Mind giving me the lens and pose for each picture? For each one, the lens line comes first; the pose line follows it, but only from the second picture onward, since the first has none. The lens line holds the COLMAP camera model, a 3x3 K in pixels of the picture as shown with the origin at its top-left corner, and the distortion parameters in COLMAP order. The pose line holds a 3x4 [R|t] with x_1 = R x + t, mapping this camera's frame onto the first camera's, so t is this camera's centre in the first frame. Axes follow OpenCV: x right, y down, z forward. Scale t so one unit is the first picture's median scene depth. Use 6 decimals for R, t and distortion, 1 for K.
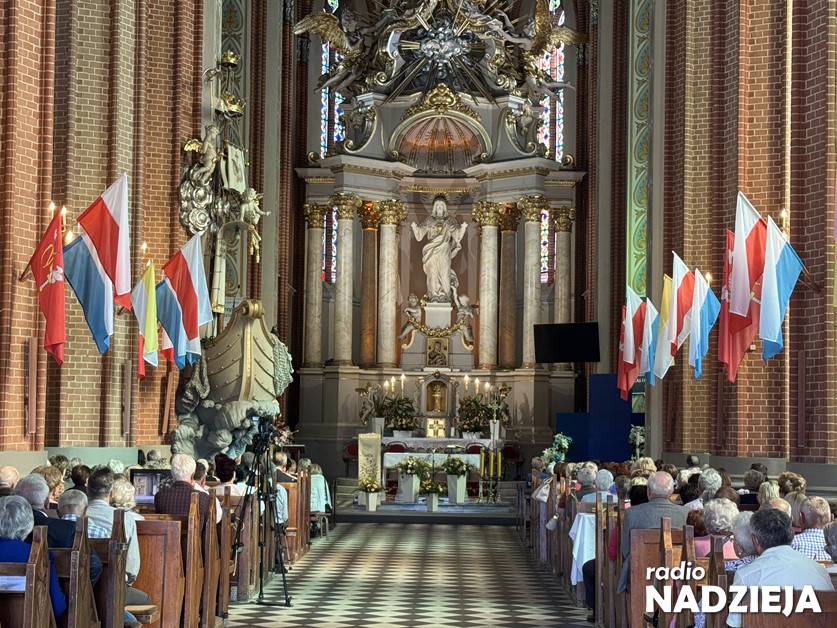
lens RADIAL K [[1600.7, 0, 423.6], [0, 1600.7, 318.3], [0, 0, 1]] dist [0.071909, 0.000000]
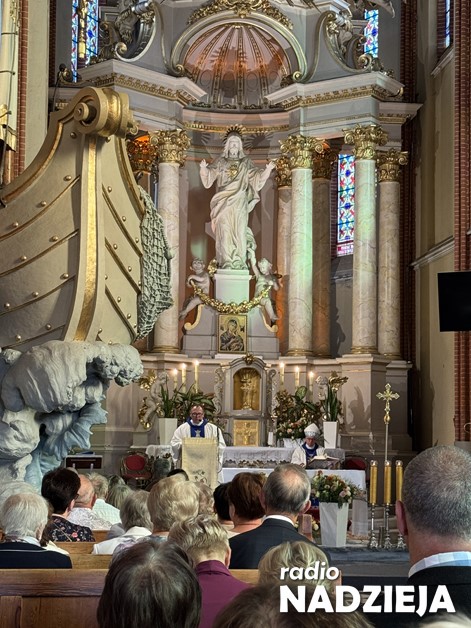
lens RADIAL K [[1322.3, 0, 240.1], [0, 1322.3, 313.8], [0, 0, 1]] dist [0.148771, 0.000000]
pose [[0.992265, 0.011621, 0.123593, -0.066825], [-0.007673, 0.999446, -0.032377, 0.032775], [-0.123901, 0.031178, 0.991805, 0.390707]]
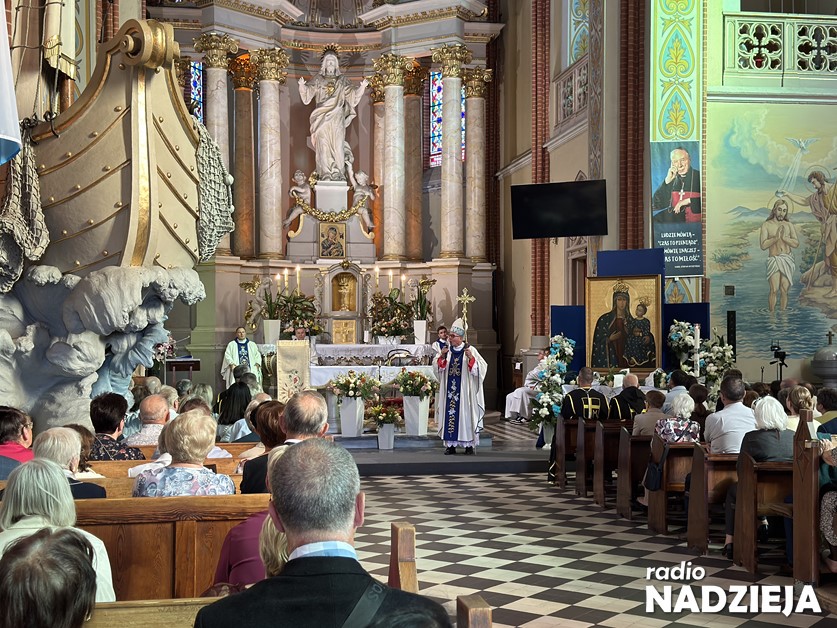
lens RADIAL K [[1190.0, 0, 431.0], [0, 1190.0, 333.9], [0, 0, 1]] dist [0.132416, 0.000000]
pose [[0.983391, -0.016840, 0.180716, -0.054695], [0.004646, 0.997696, 0.067689, 0.028583], [-0.181440, -0.065725, 0.981203, 0.395872]]
